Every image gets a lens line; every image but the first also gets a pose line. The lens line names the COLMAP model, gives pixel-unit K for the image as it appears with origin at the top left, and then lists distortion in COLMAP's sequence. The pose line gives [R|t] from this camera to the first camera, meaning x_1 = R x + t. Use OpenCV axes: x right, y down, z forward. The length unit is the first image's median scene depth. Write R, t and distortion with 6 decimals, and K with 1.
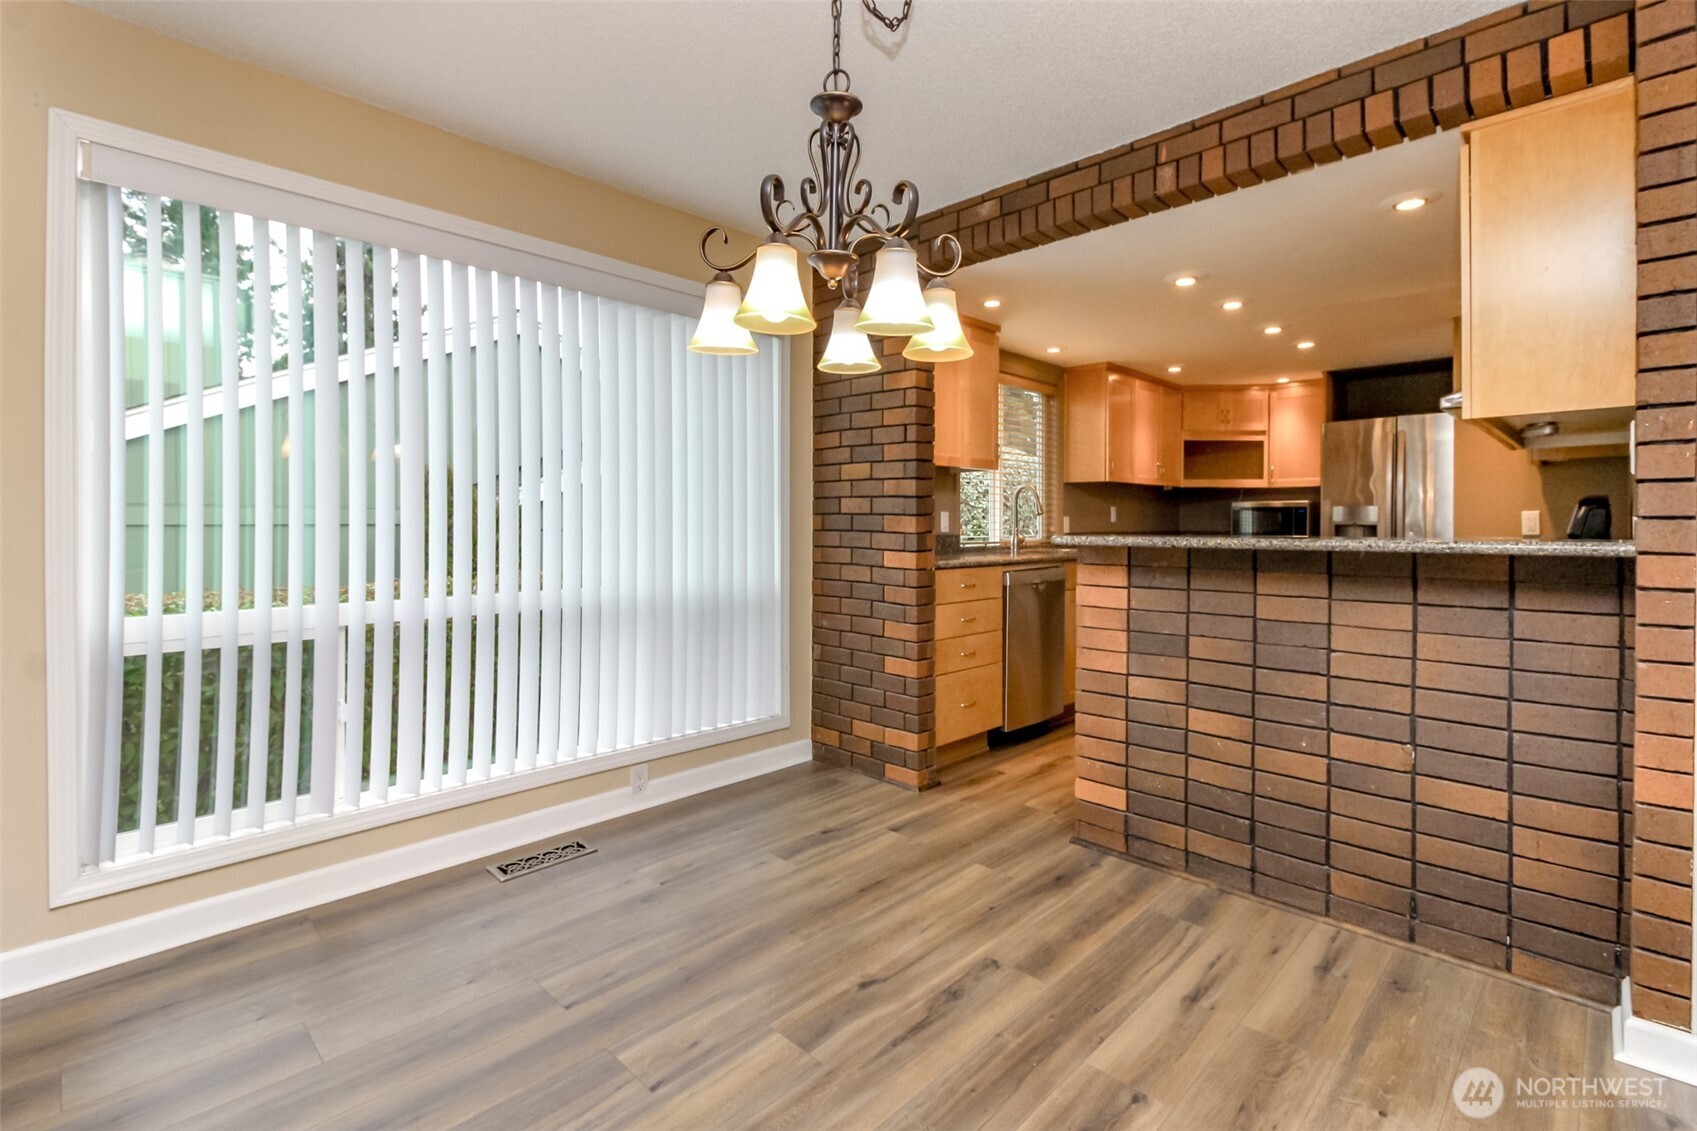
lens RADIAL K [[789.5, 0, 826.6], [0, 789.5, 534.8], [0, 0, 1]] dist [-0.006315, -0.000734]
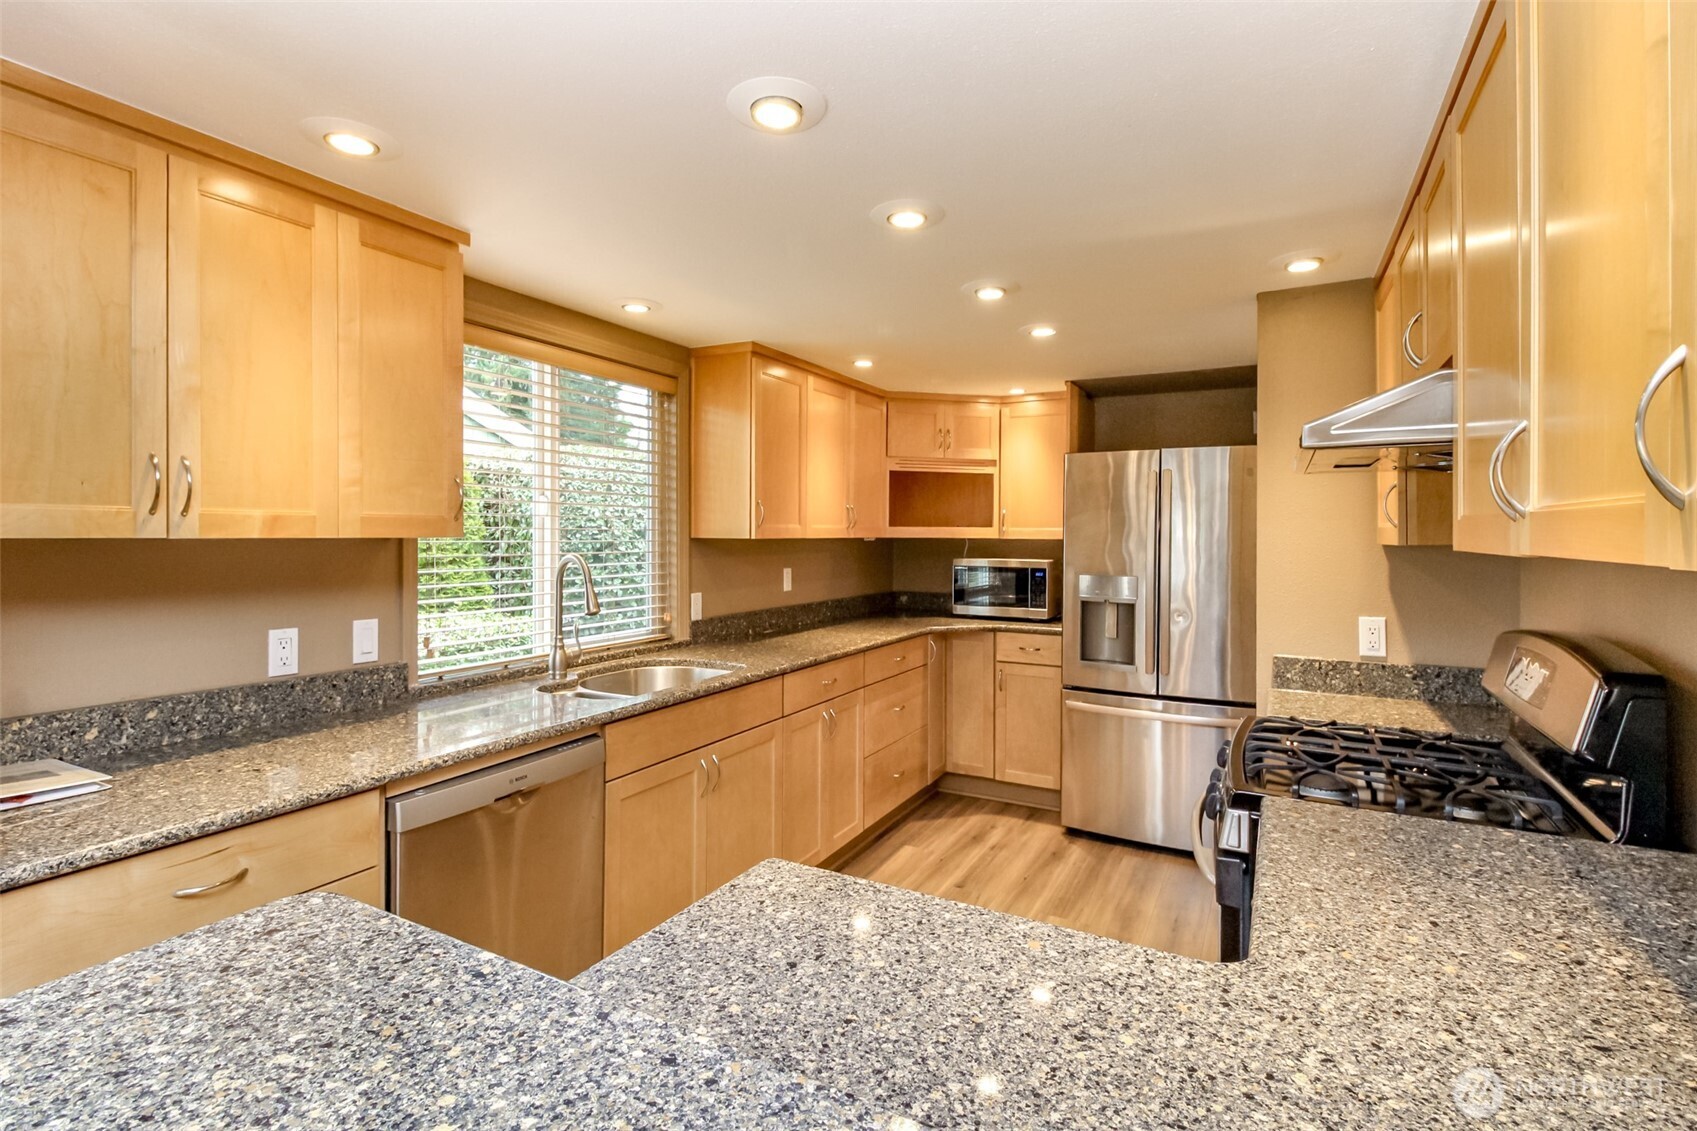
lens RADIAL K [[789.5, 0, 849.9], [0, 789.5, 549.5], [0, 0, 1]] dist [-0.006315, -0.000734]
pose [[0.956448, -0.002282, 0.291895, 0.245200], [-0.000439, 0.999957, 0.009257, -0.064201], [-0.291904, -0.008982, 0.956406, 0.389962]]
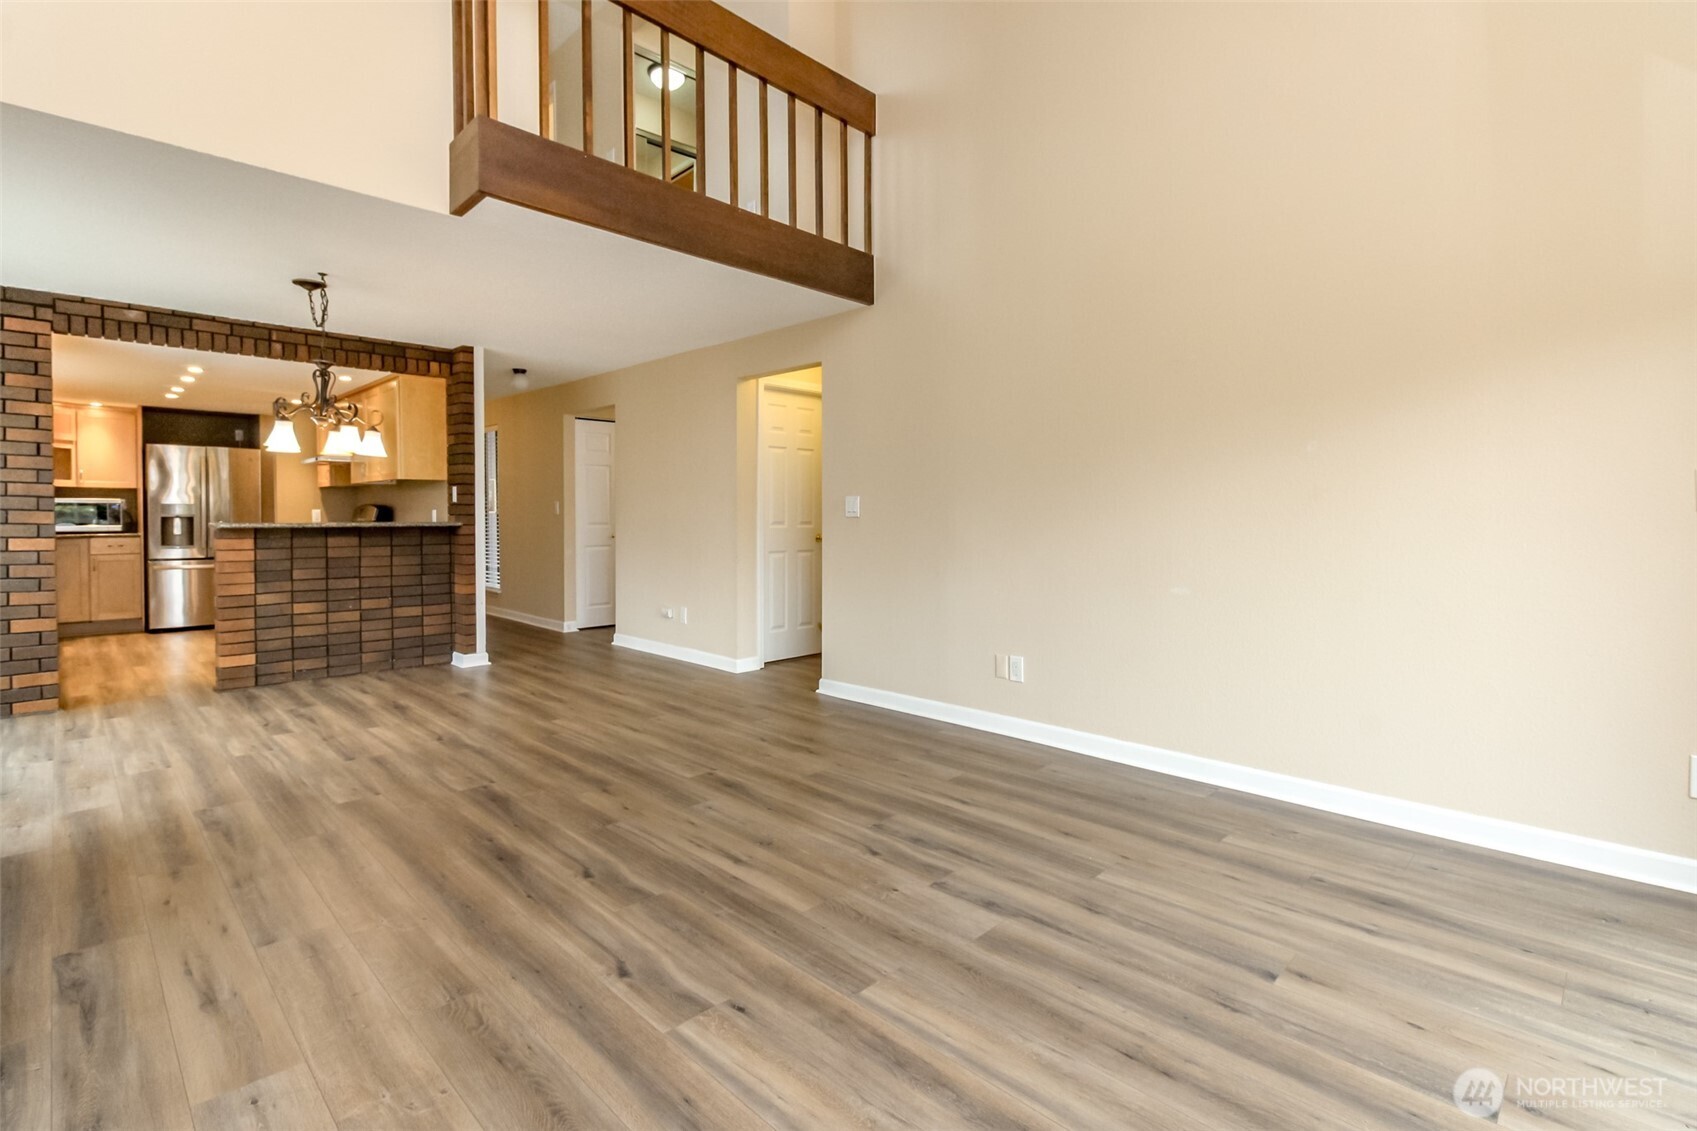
lens RADIAL K [[789.5, 0, 870.5], [0, 789.5, 517.2], [0, 0, 1]] dist [-0.006315, -0.000734]
pose [[-0.029255, -0.000004, 0.999572, -0.781827], [0.013656, 0.999907, 0.000403, 0.003165], [-0.999479, 0.013662, -0.029252, -0.227367]]
